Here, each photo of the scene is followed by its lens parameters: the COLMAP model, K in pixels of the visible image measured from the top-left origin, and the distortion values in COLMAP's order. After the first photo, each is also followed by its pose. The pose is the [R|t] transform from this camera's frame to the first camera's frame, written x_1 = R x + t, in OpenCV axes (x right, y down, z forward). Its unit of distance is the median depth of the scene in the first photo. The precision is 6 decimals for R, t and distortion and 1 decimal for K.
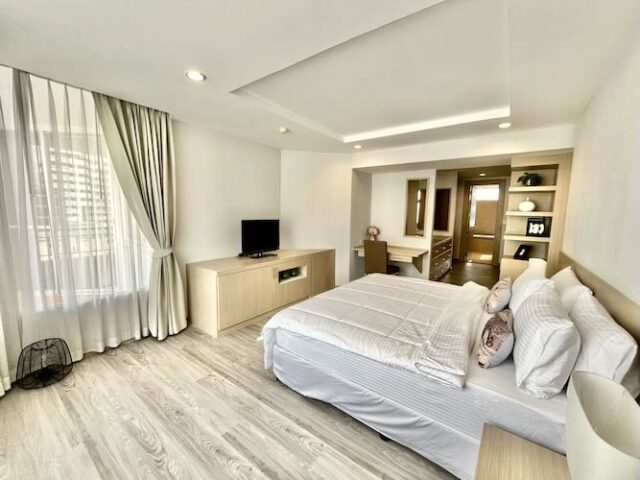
lens RADIAL K [[257.9, 0, 308.3], [0, 257.9, 241.5], [0, 0, 1]] dist [-0.000446, 0.000025]
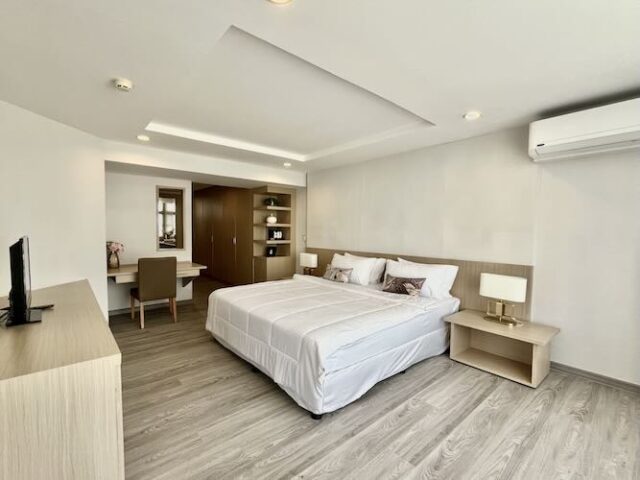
lens RADIAL K [[257.9, 0, 308.3], [0, 257.9, 241.5], [0, 0, 1]] dist [-0.000446, 0.000025]
pose [[0.282920, -0.058739, 0.957343, -1.036465], [0.099903, 0.994499, 0.031495, -0.086434], [-0.953927, 0.086731, 0.287231, 0.839549]]
